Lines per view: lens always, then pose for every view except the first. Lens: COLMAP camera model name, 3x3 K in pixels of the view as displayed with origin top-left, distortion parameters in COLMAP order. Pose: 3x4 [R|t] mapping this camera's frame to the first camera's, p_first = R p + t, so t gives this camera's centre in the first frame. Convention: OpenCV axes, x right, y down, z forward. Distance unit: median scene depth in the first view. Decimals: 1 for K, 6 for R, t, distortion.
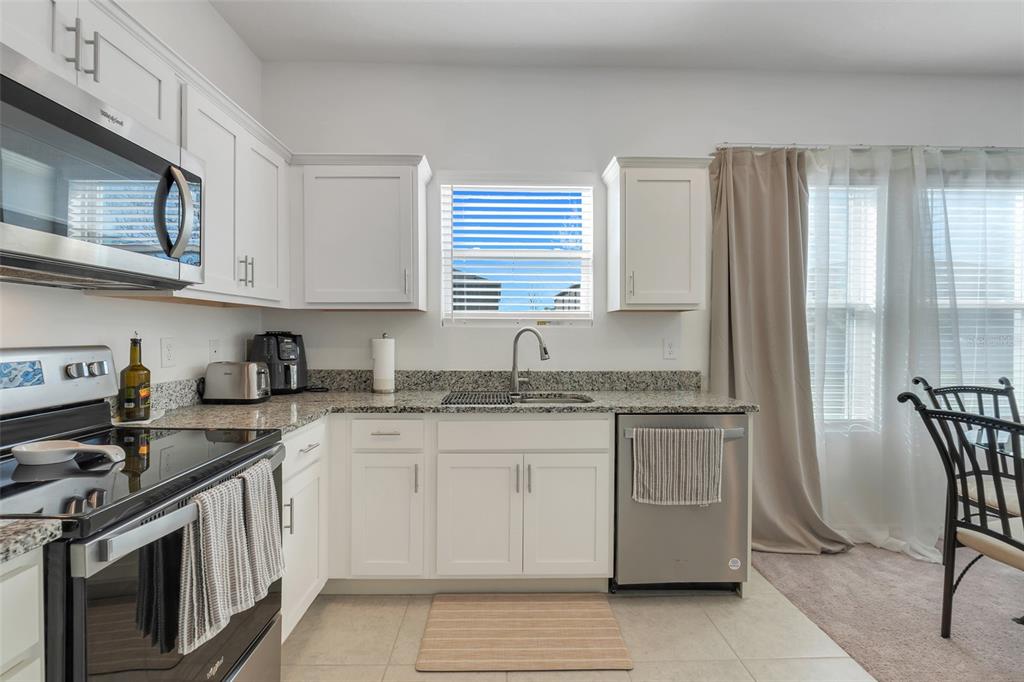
lens RADIAL K [[459.1, 0, 509.8], [0, 459.1, 339.7], [0, 0, 1]] dist [-0.010559, -0.000165]
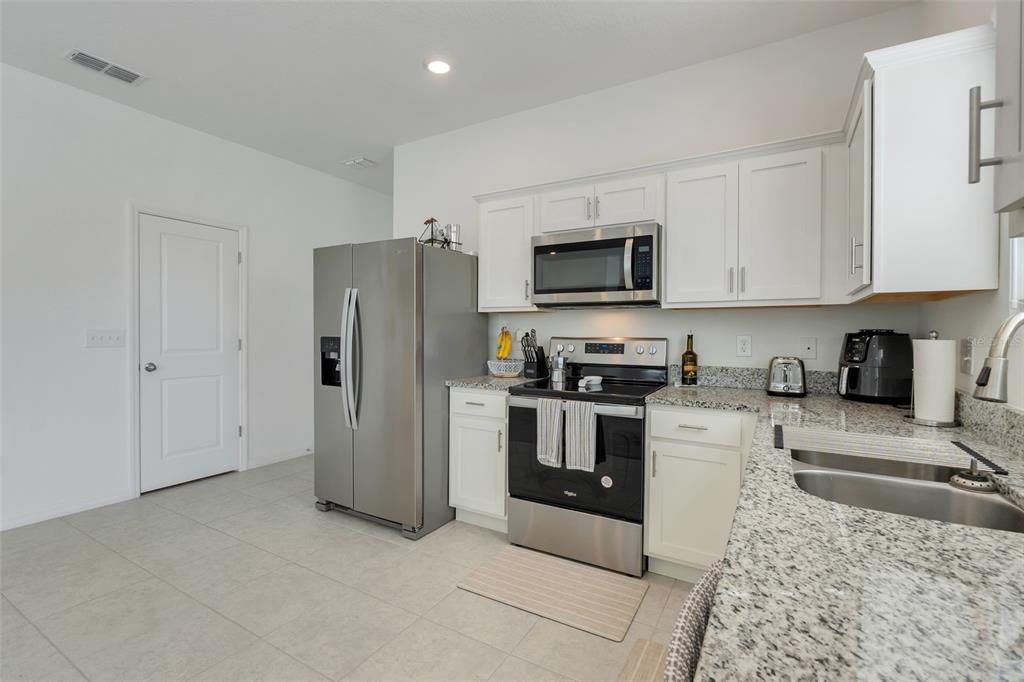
lens RADIAL K [[459.1, 0, 508.1], [0, 459.1, 340.0], [0, 0, 1]] dist [-0.010559, -0.000165]
pose [[-0.523568, 0.008453, -0.851942, 0.634351], [-0.015629, 0.999687, 0.019524, -0.003946], [0.851841, 0.023537, -0.523272, 0.918609]]
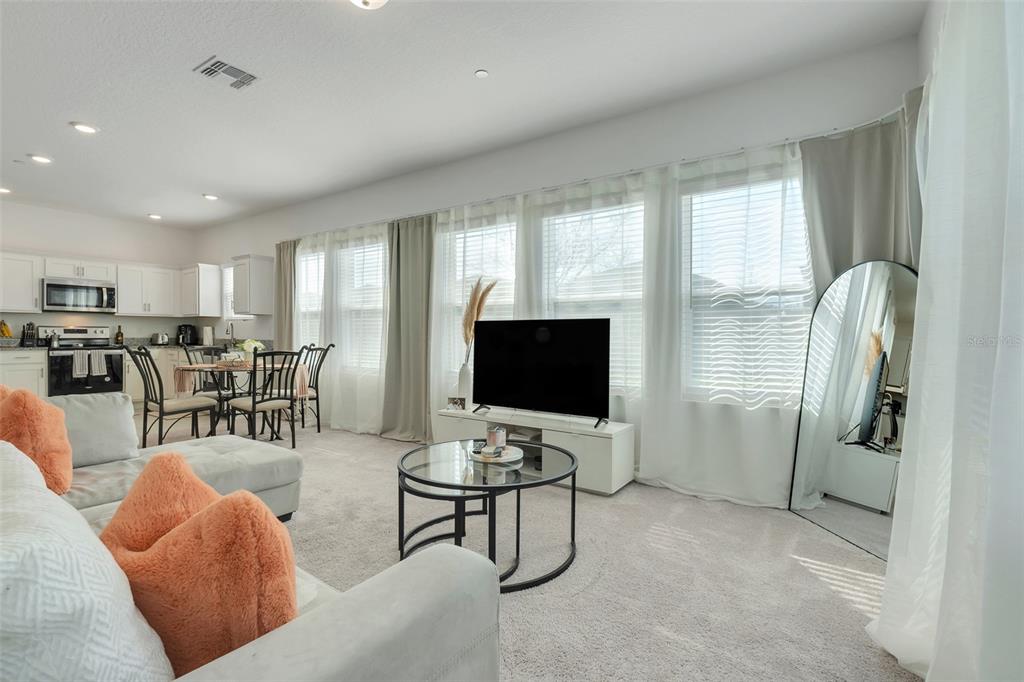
lens RADIAL K [[459.1, 0, 509.3], [0, 459.1, 341.1], [0, 0, 1]] dist [-0.010559, -0.000165]
pose [[0.819246, 0.012378, -0.573309, 3.170573], [-0.009996, 0.999923, 0.007304, 0.052646], [0.573356, -0.000253, 0.819307, -0.260697]]
